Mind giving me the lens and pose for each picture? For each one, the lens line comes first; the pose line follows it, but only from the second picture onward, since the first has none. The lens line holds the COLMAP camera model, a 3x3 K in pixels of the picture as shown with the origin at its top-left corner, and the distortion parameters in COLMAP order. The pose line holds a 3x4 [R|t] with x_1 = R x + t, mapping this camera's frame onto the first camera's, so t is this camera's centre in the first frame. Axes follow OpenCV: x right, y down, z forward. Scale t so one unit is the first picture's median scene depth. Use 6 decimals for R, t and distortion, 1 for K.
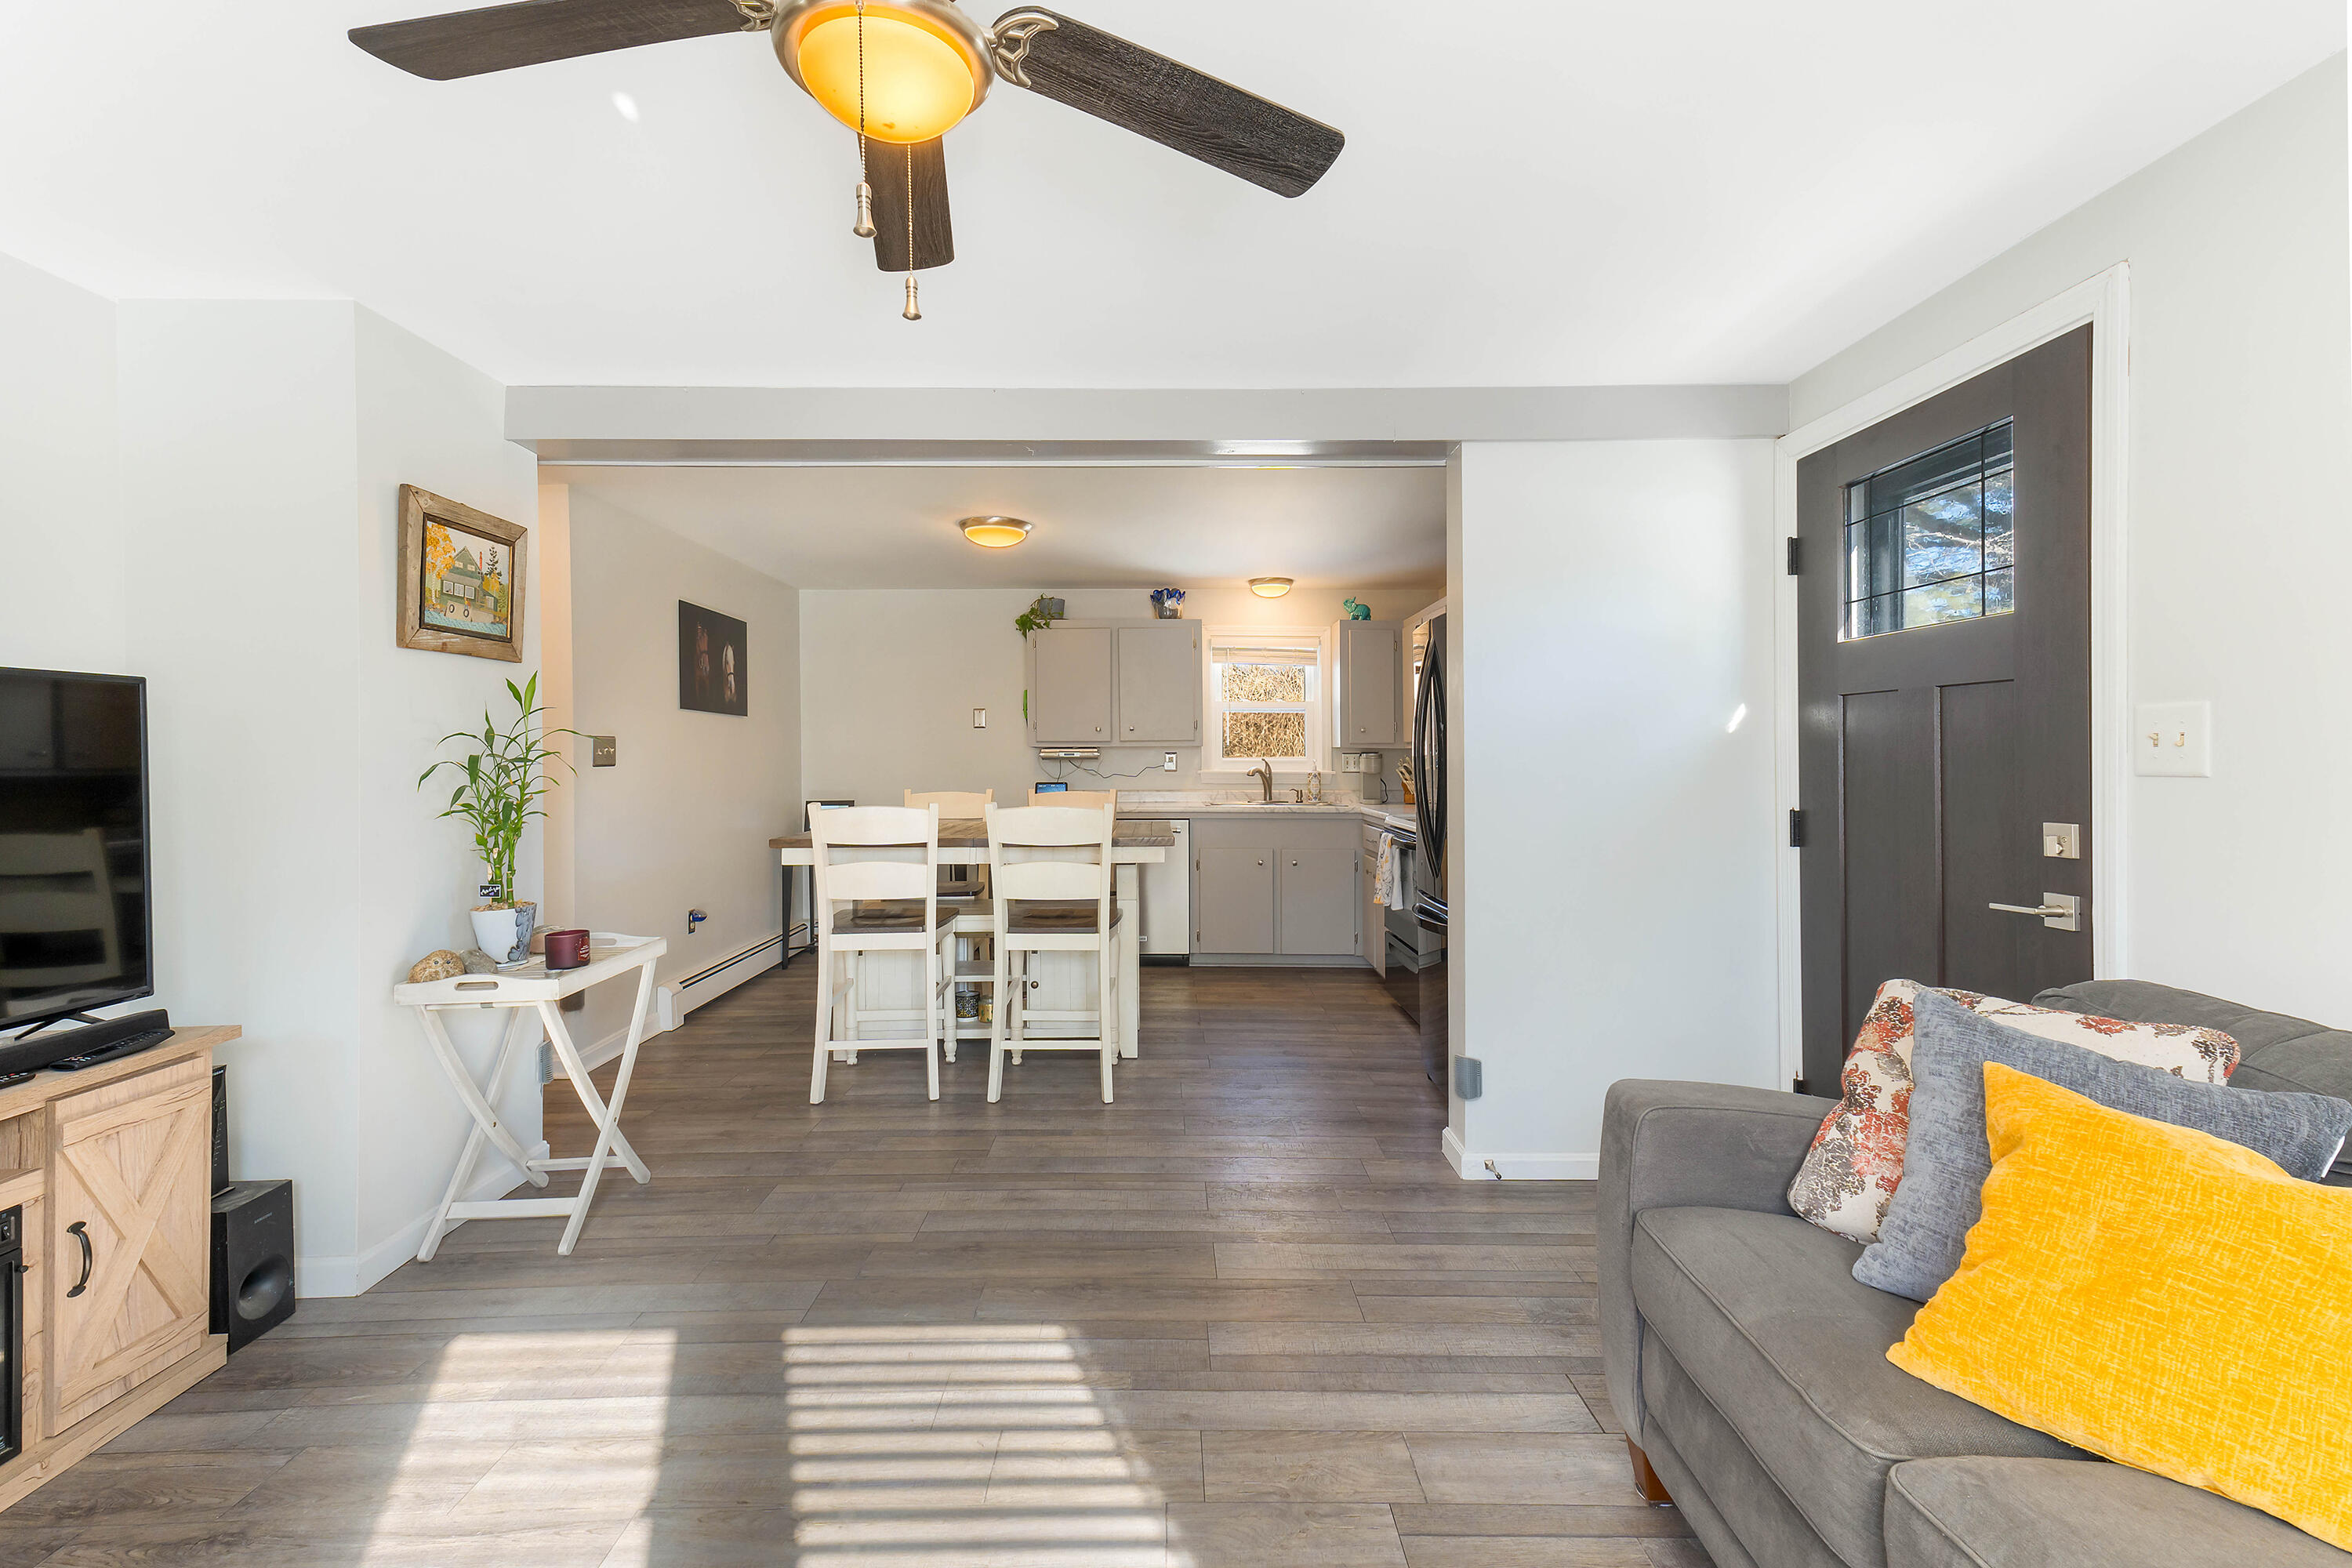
lens RADIAL K [[1057.7, 0, 1113.4], [0, 1057.7, 776.6], [0, 0, 1]] dist [0.039222, 0.000081]
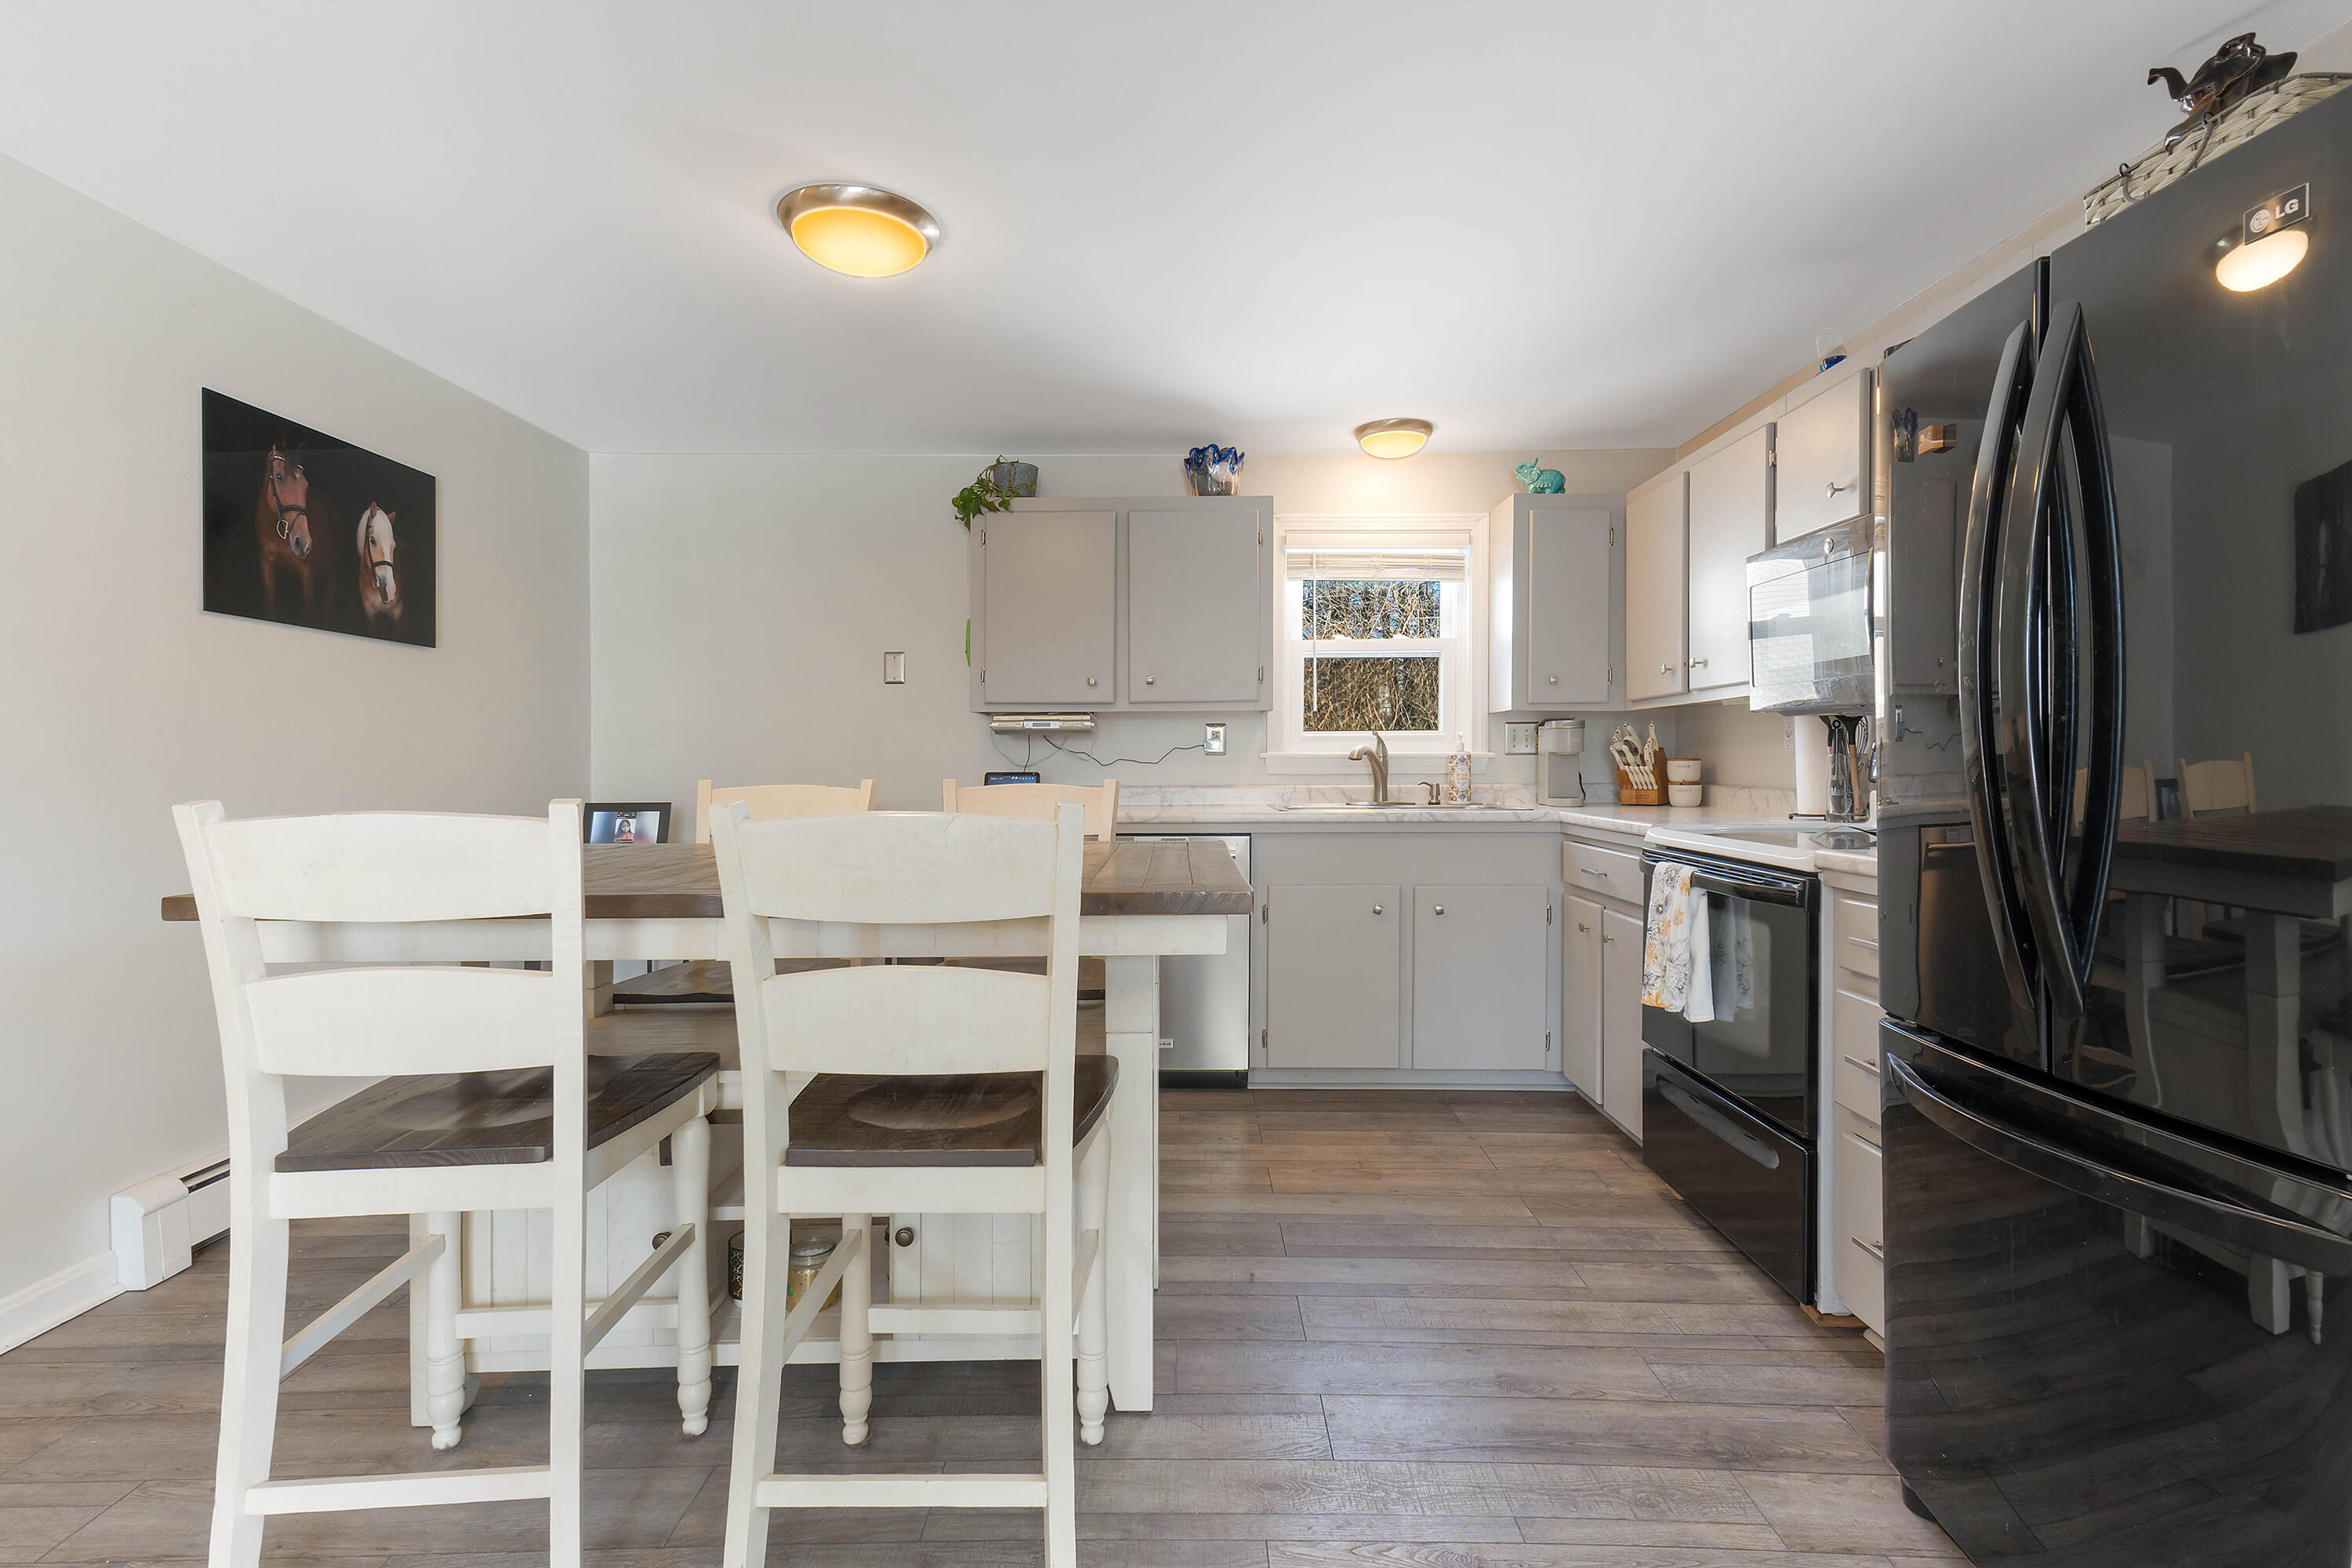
lens RADIAL K [[1195.0, 0, 1143.0], [0, 1195.0, 786.9], [0, 0, 1]] dist [0.037705, 0.000510]
pose [[0.999983, -0.001192, 0.005794, 0.016618], [0.001175, 0.999995, 0.003036, 0.020211], [-0.005798, -0.003029, 0.999979, 0.584575]]
